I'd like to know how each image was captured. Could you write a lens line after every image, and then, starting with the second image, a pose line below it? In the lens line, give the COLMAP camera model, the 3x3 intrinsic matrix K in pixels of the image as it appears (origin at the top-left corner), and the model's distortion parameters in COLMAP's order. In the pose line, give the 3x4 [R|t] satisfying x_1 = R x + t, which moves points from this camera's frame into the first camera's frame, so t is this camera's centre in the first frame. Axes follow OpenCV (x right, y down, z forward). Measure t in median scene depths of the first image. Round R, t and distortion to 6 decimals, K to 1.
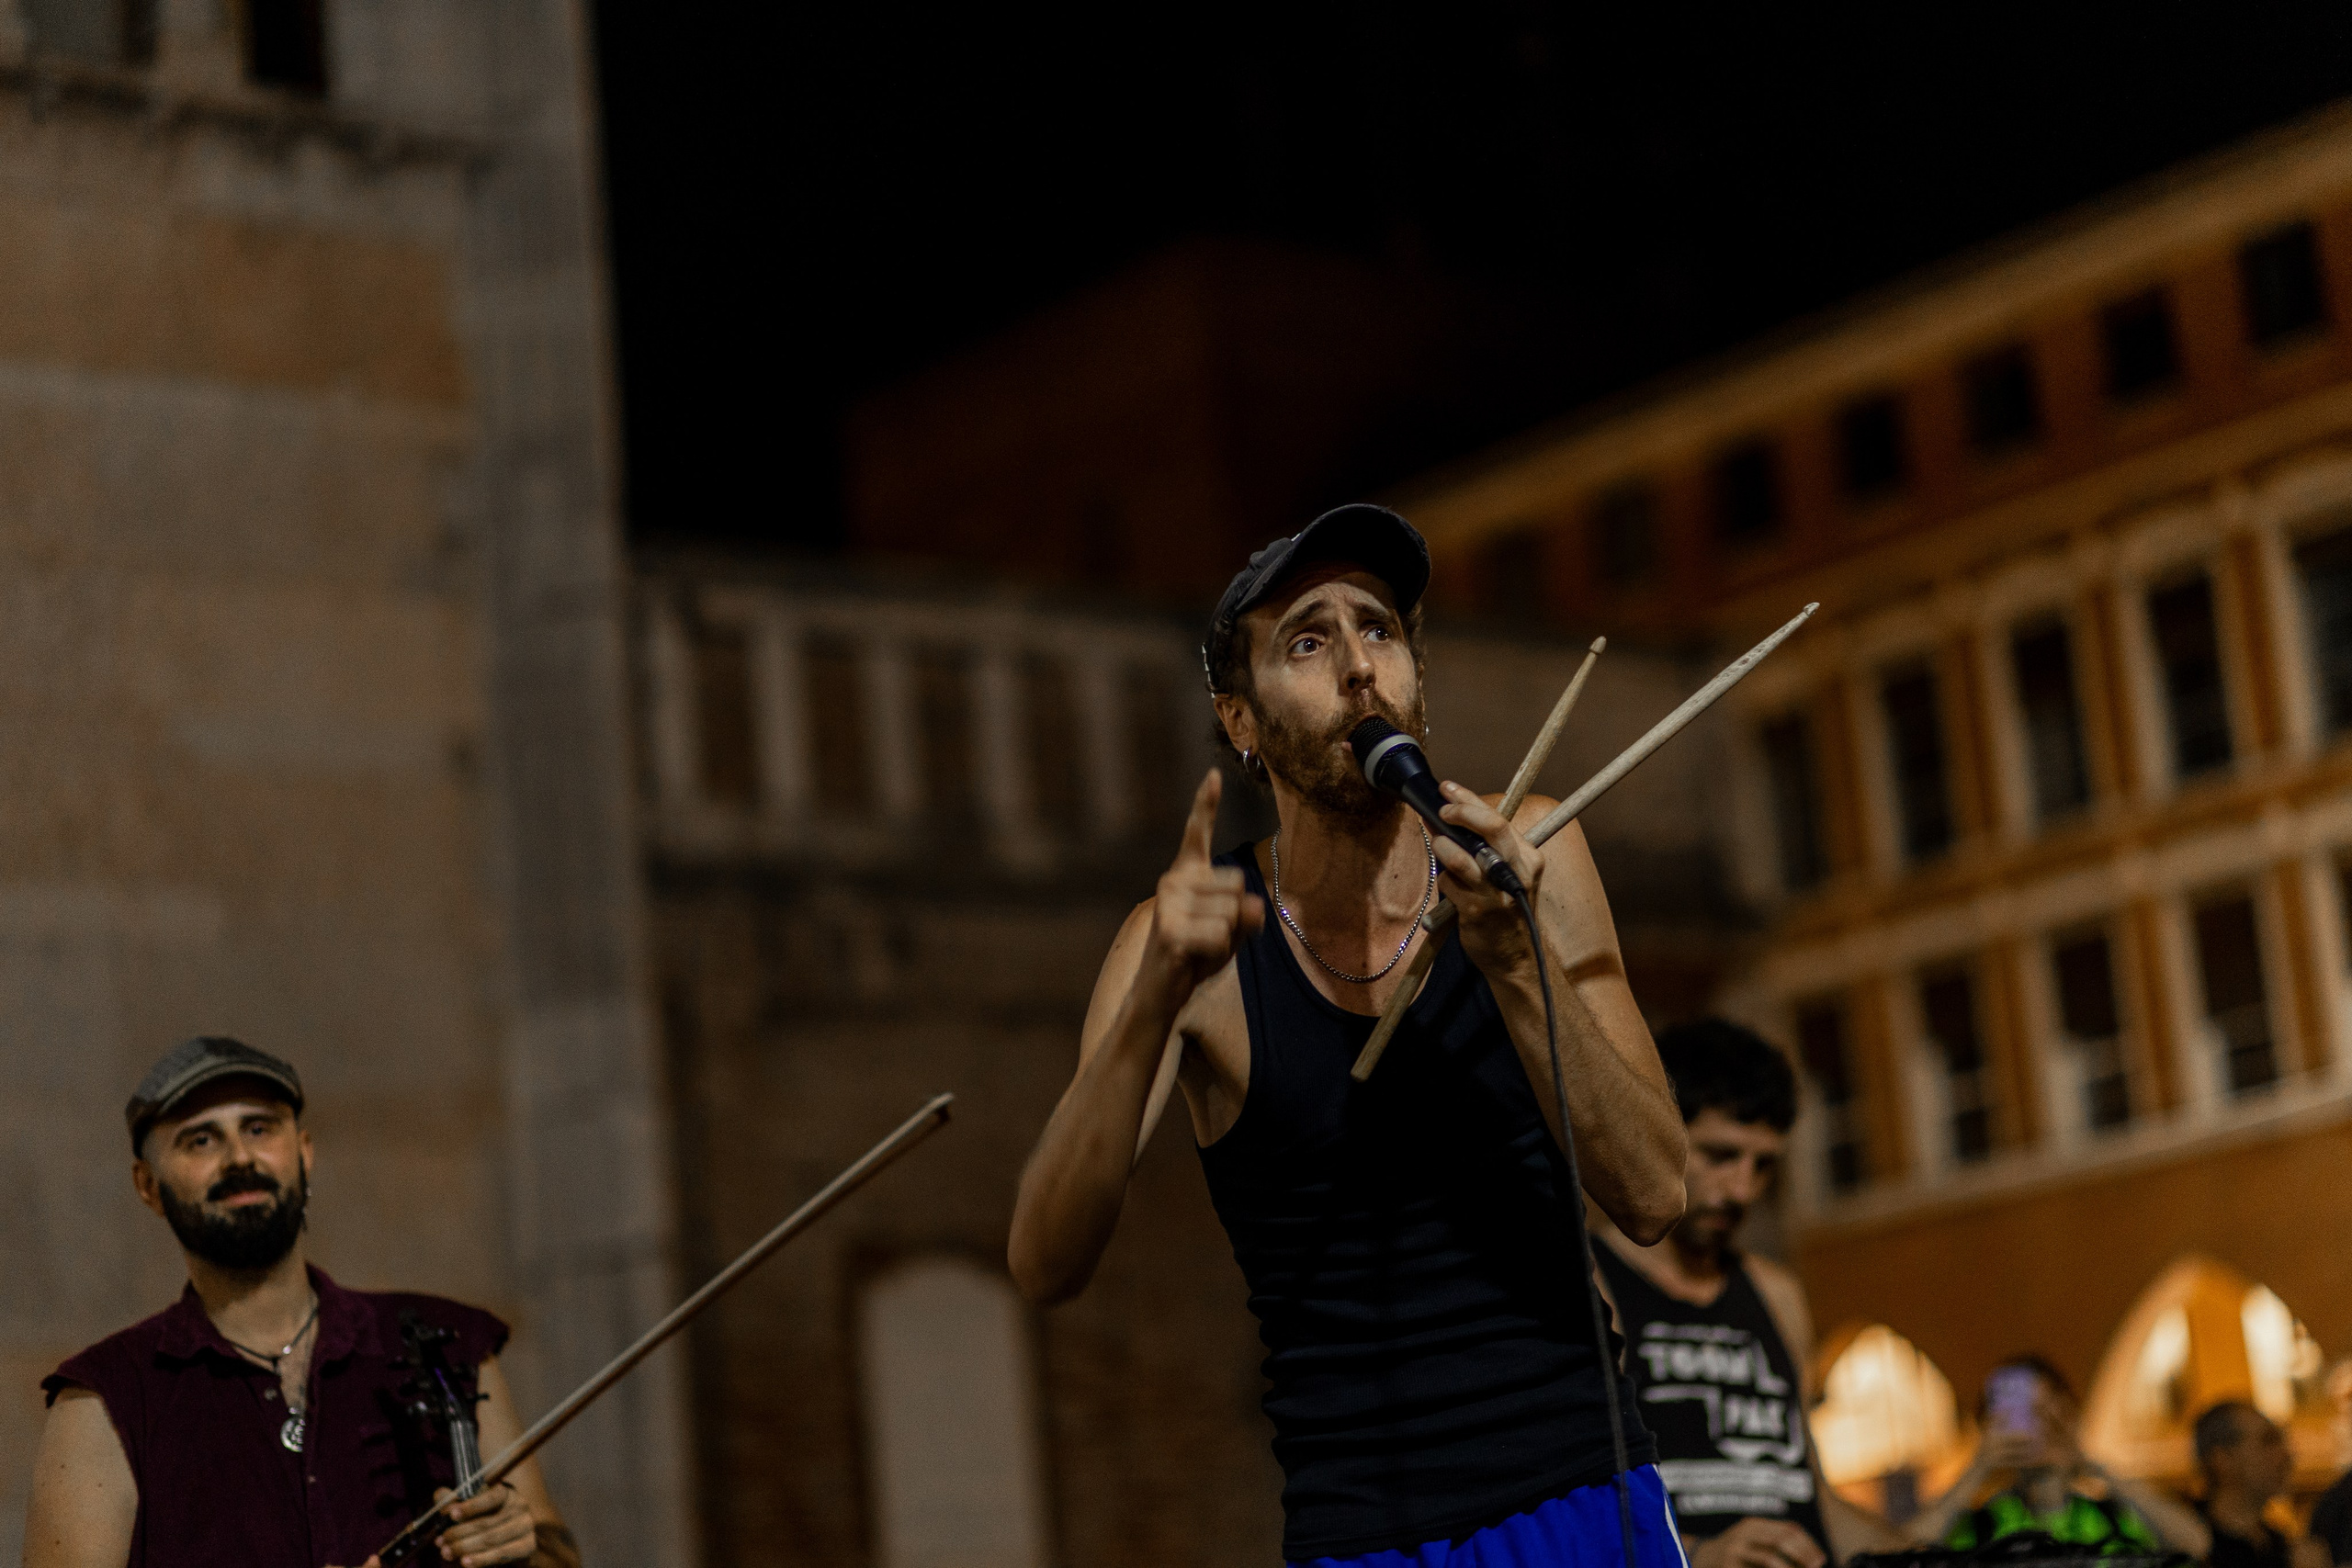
lens RADIAL K [[5628.3, 0, 1311.3], [0, 5628.3, 782.0], [0, 0, 1]] dist [0.047149, 0.539407]
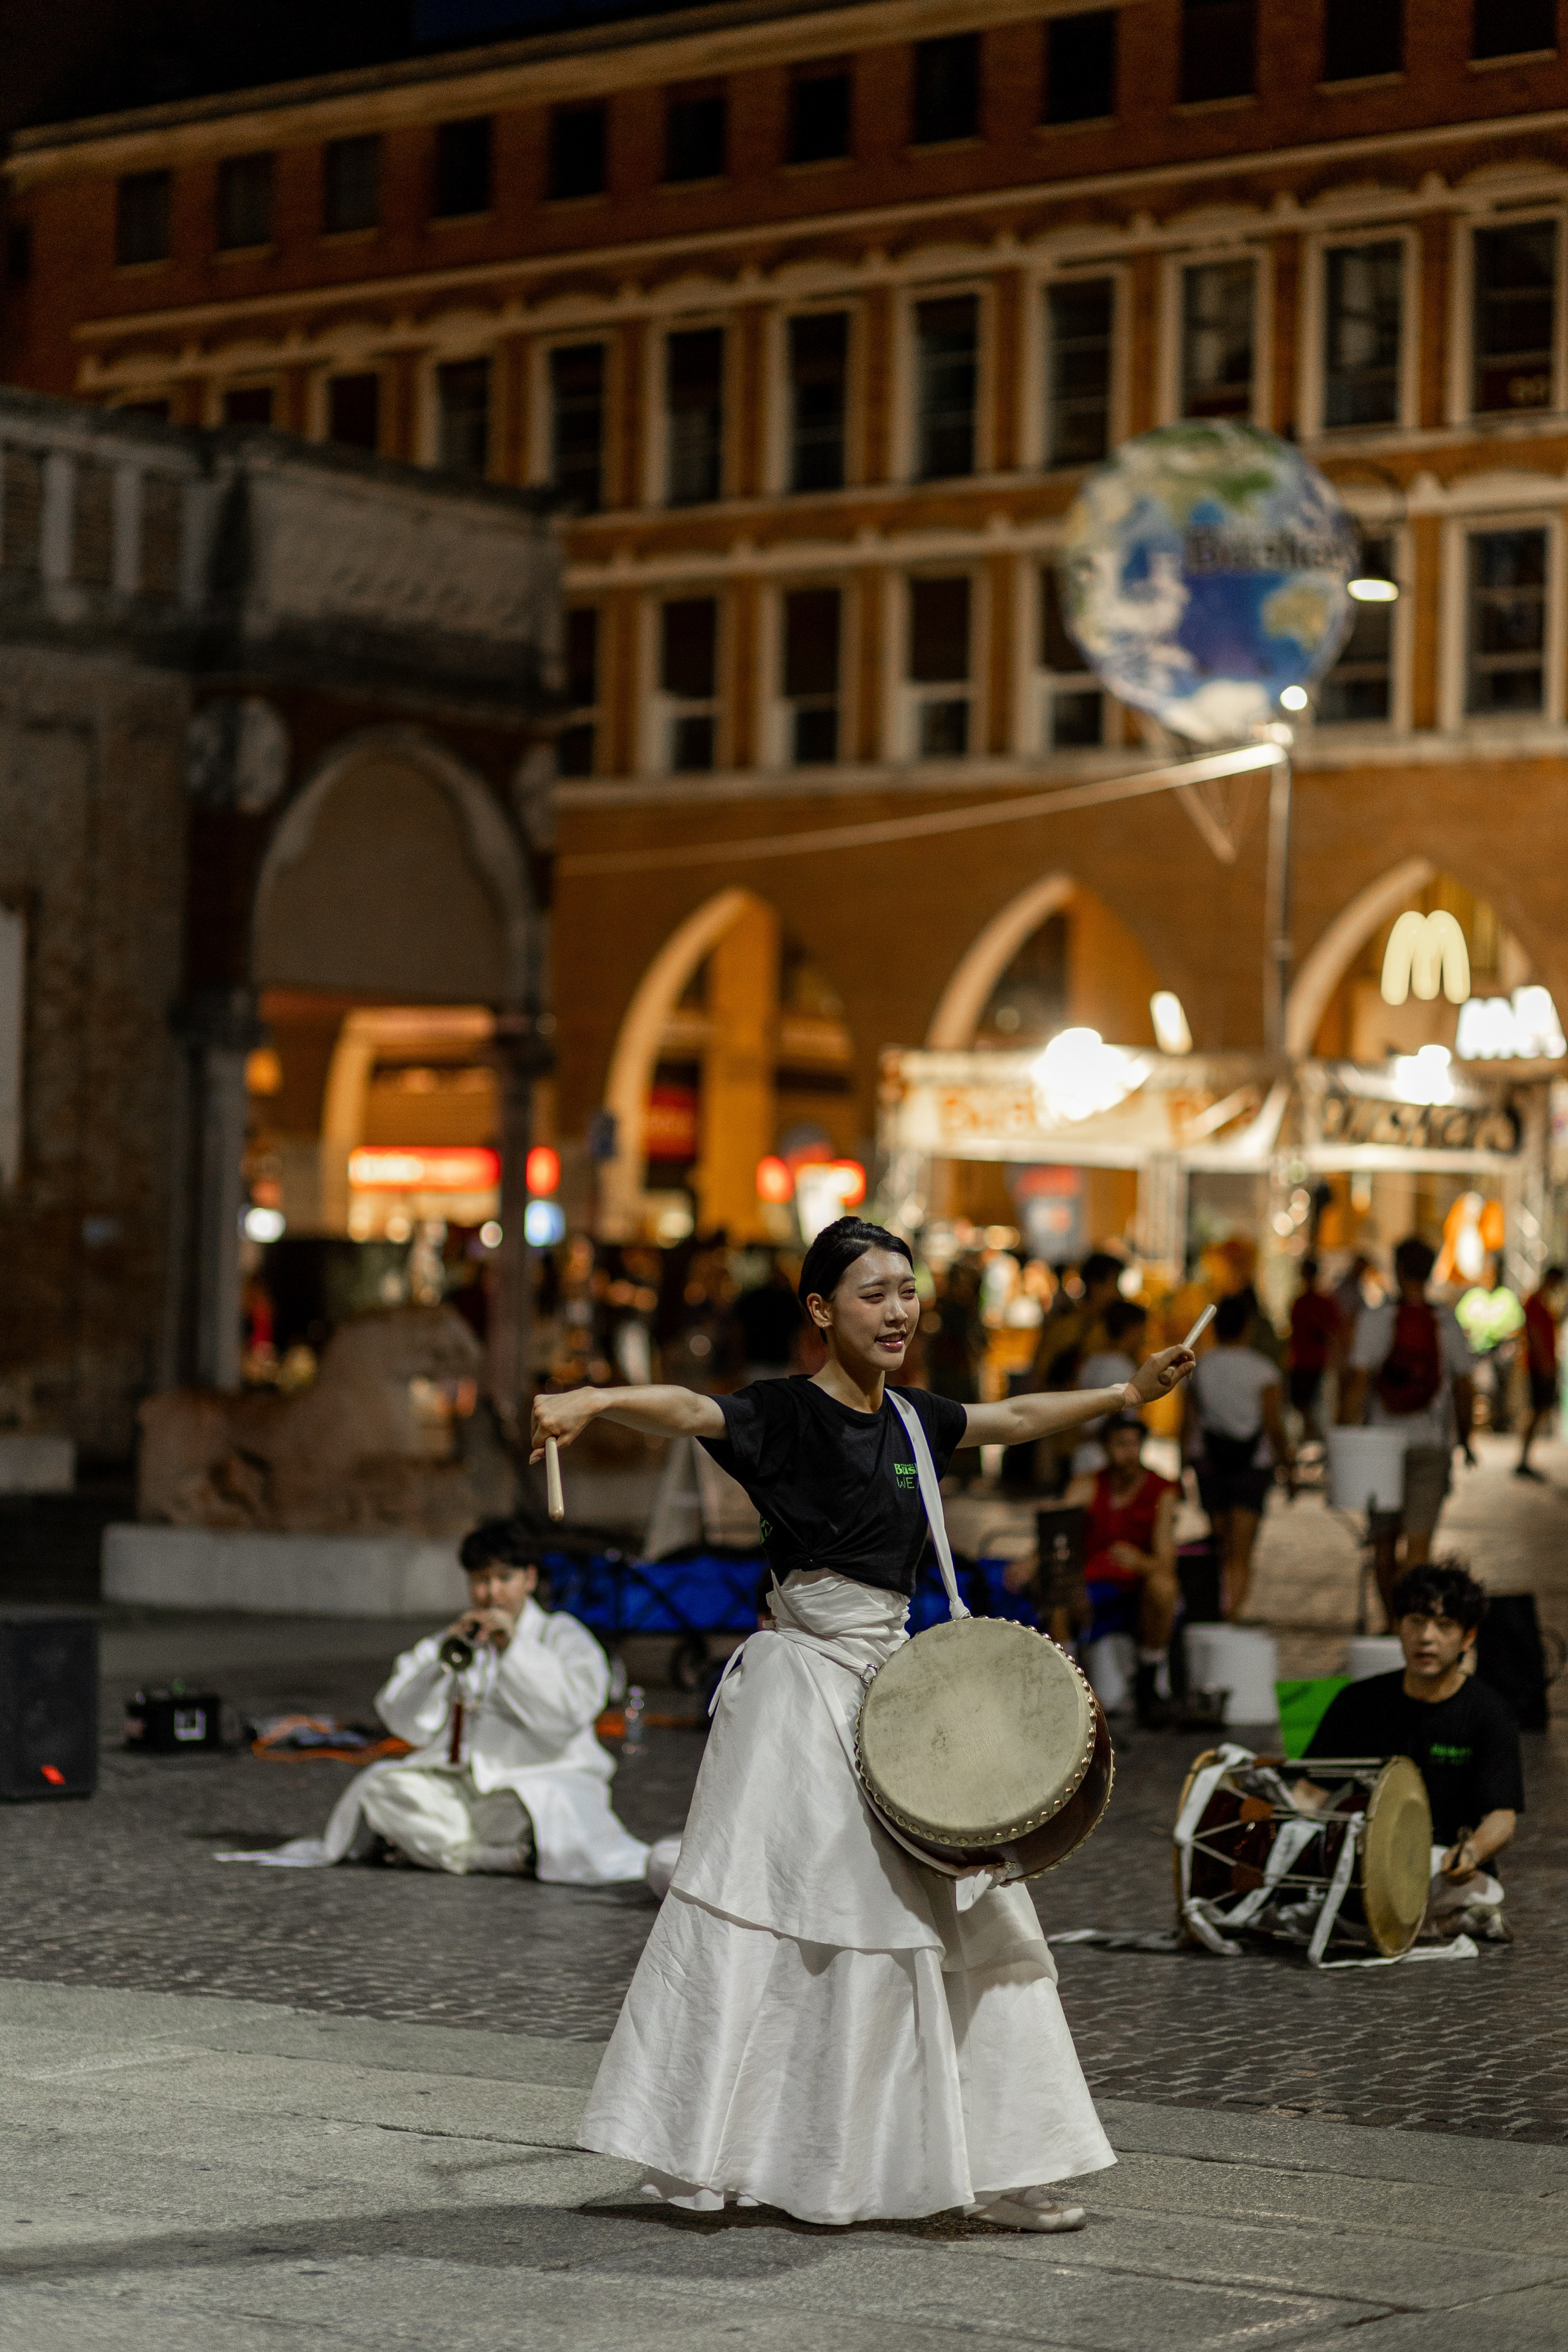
lens RADIAL K [[5673.2, 0, 784.0], [0, 5673.2, 1176.0], [0, 0, 1]] dist [0.068230, -0.836548]
pose [[0.971598, 0.130857, 0.197165, -0.066196], [-0.163300, 0.973773, 0.158429, -0.048585], [-0.171262, -0.186126, 0.967484, -0.190336]]
